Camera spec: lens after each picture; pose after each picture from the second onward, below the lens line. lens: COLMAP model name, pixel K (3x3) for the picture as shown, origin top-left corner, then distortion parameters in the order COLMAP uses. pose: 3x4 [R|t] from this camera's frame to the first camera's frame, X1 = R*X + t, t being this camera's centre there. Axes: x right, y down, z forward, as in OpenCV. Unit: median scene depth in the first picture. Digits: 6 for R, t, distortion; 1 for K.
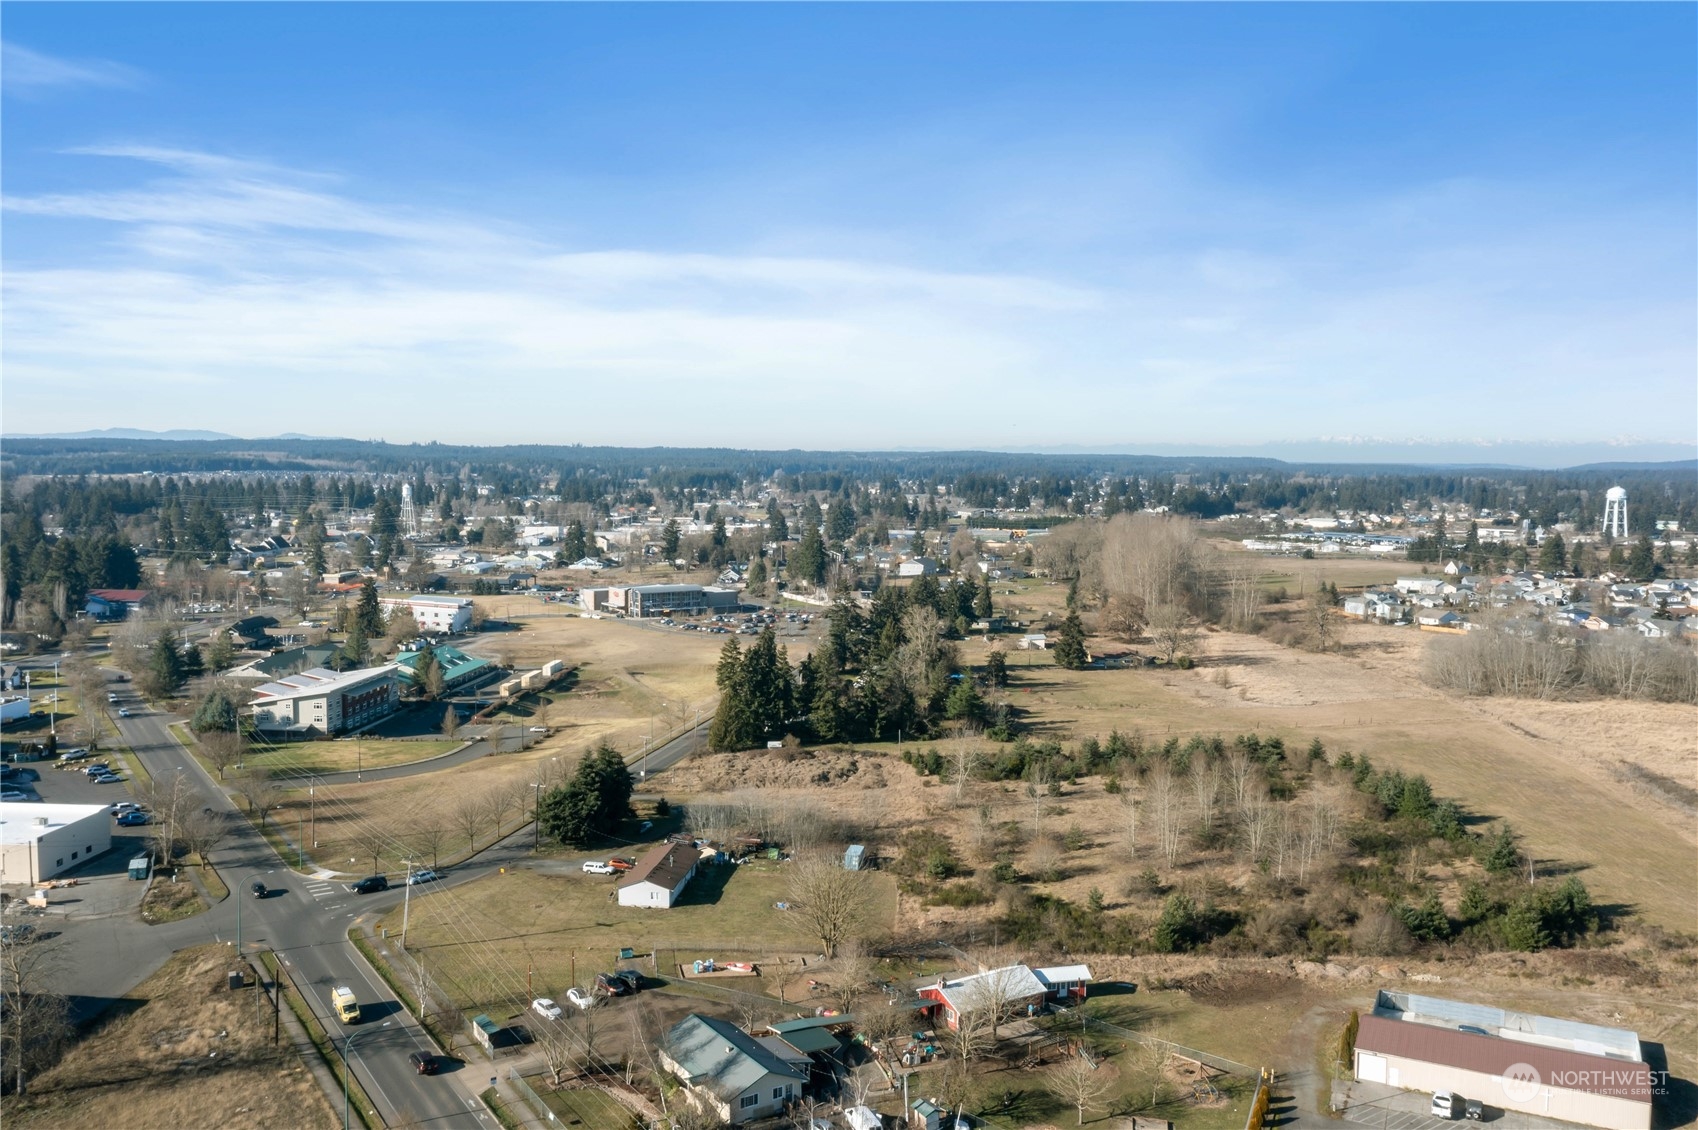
lens RADIAL K [[1367.7, 0, 846.9], [0, 1367.7, 557.7], [0, 0, 1]] dist [0.001461, 0.009605]
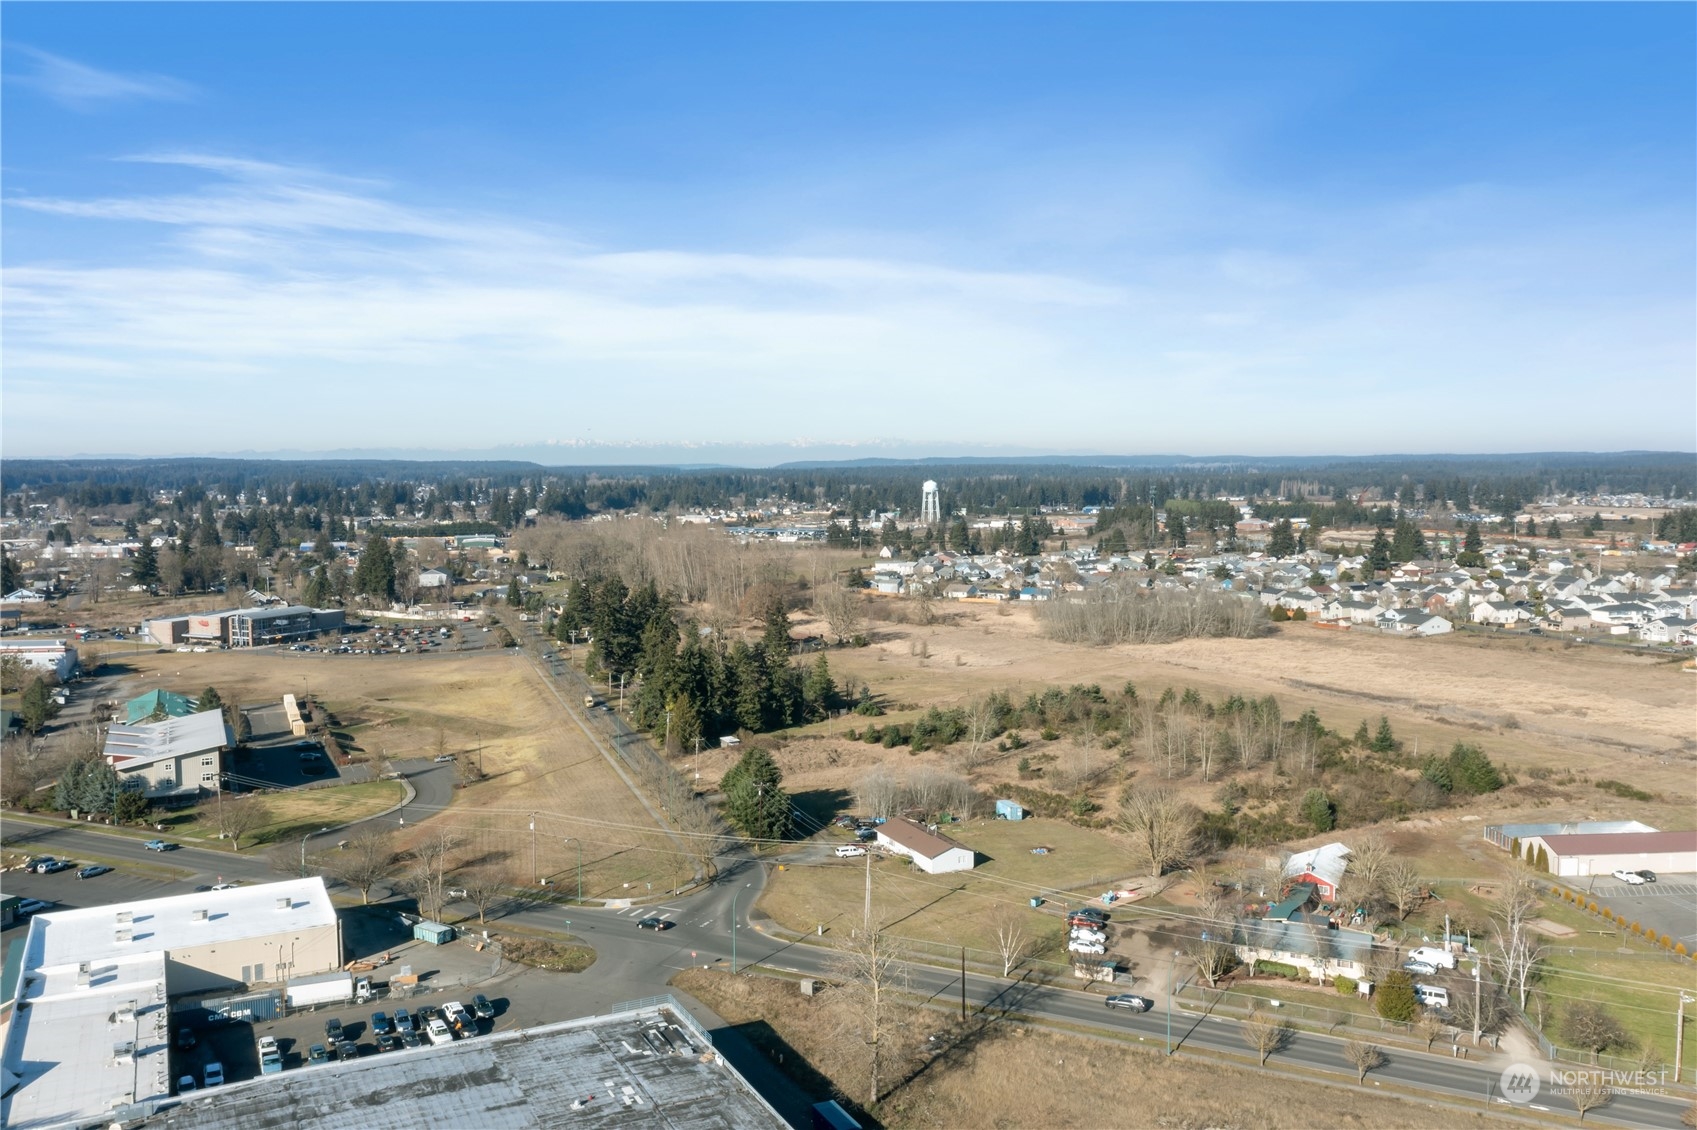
lens RADIAL K [[1355.3, 0, 849.5], [0, 1355.3, 628.1], [0, 0, 1]] dist [0.005262, 0.007127]
pose [[0.853218, -0.077139, 0.515819, -0.469537], [0.051734, 0.996642, 0.063471, -0.007325], [-0.518983, -0.027469, 0.854343, 0.074406]]
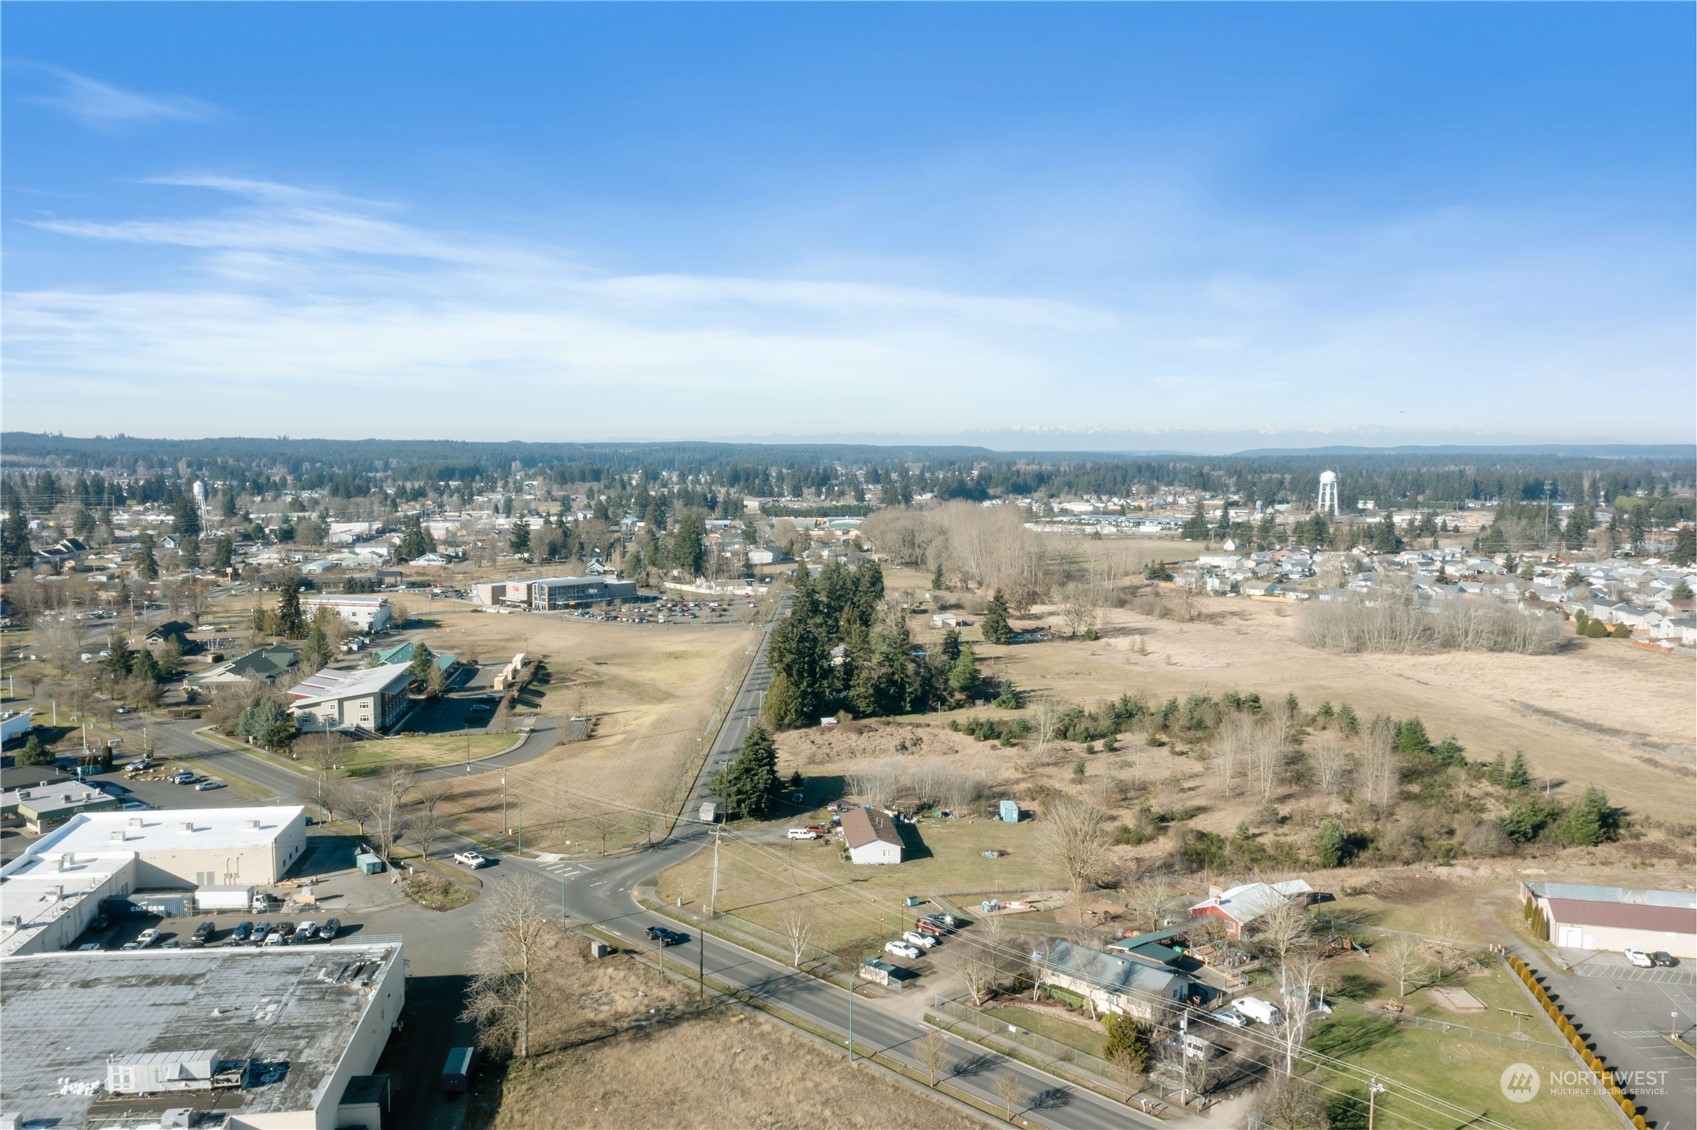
lens RADIAL K [[1344.7, 0, 848.5], [0, 1344.7, 565.0], [0, 0, 1]] dist [0.000323, 0.005083]
pose [[0.977668, -0.024740, 0.208695, -0.240528], [0.021836, 0.999630, 0.016205, -0.002257], [-0.209019, -0.011286, 0.977847, -0.033135]]
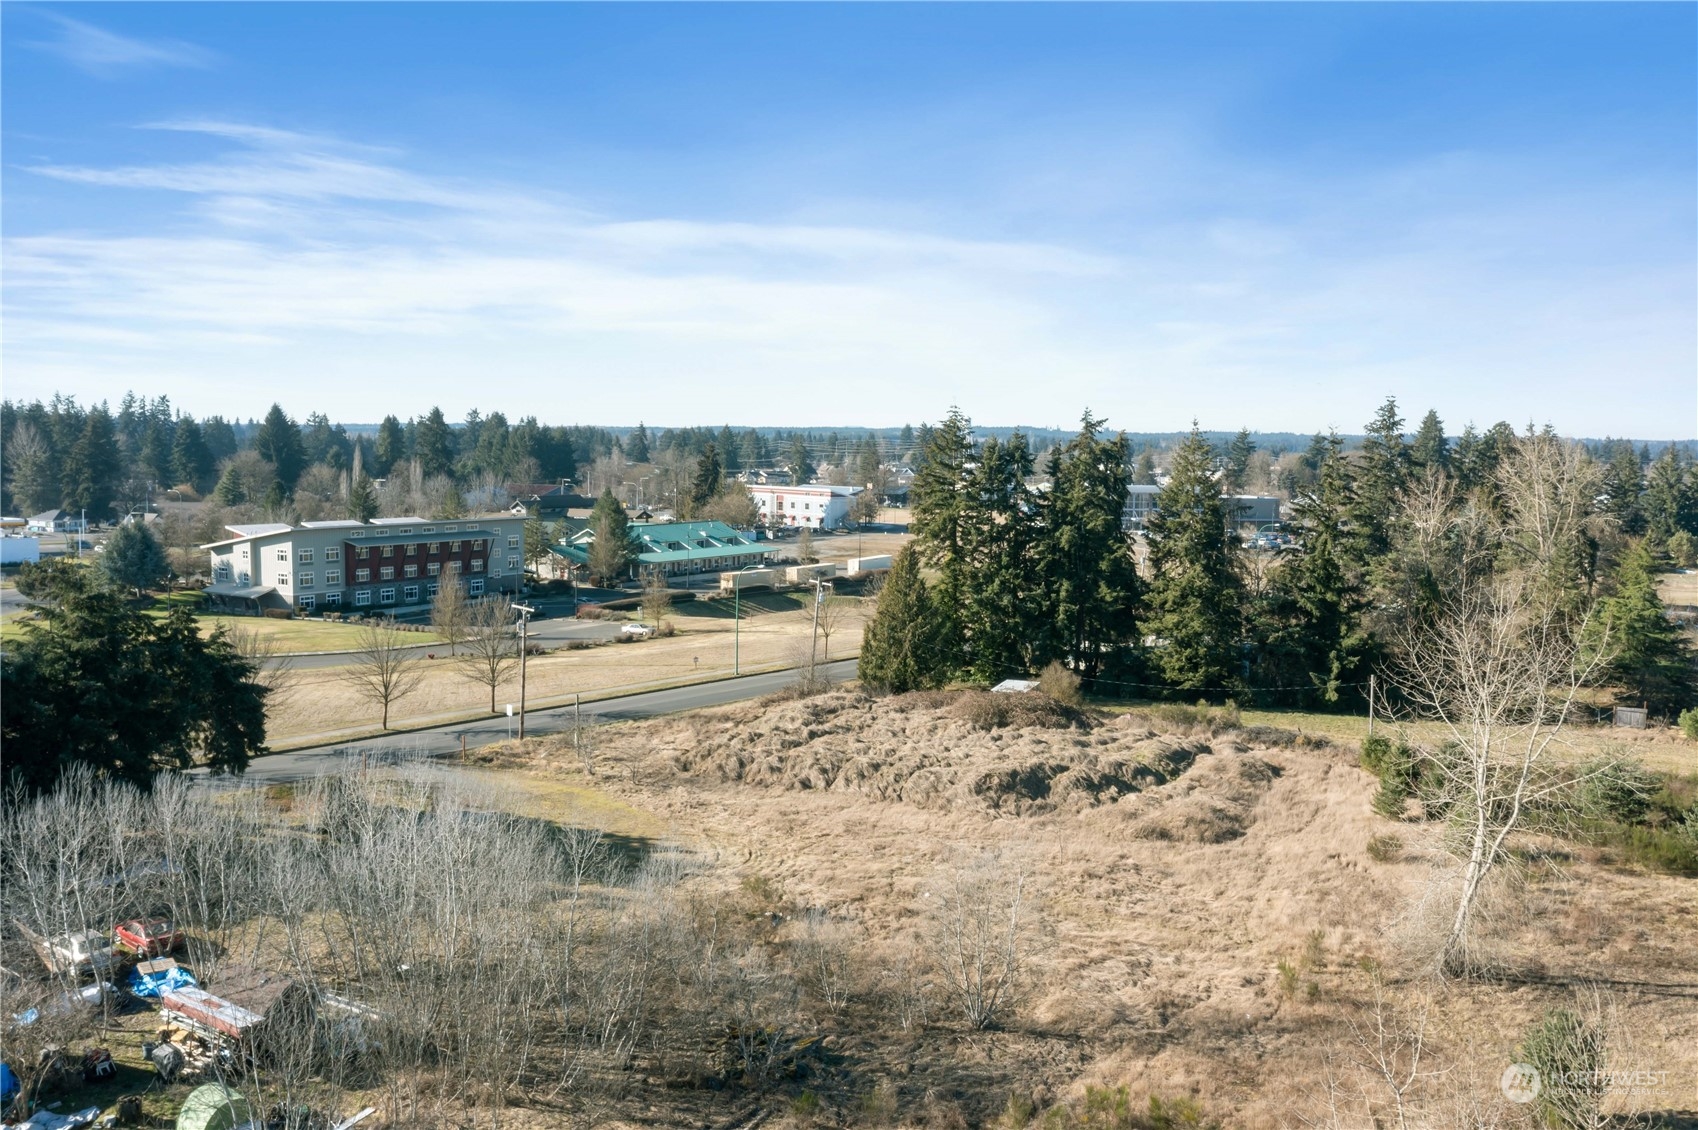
lens RADIAL K [[1367.7, 0, 846.9], [0, 1367.7, 557.7], [0, 0, 1]] dist [0.001461, 0.009605]
pose [[0.882694, 0.038834, -0.468340, 0.076188], [-0.037585, 0.999221, 0.012017, 0.092630], [0.468442, 0.006995, 0.883466, 0.608992]]
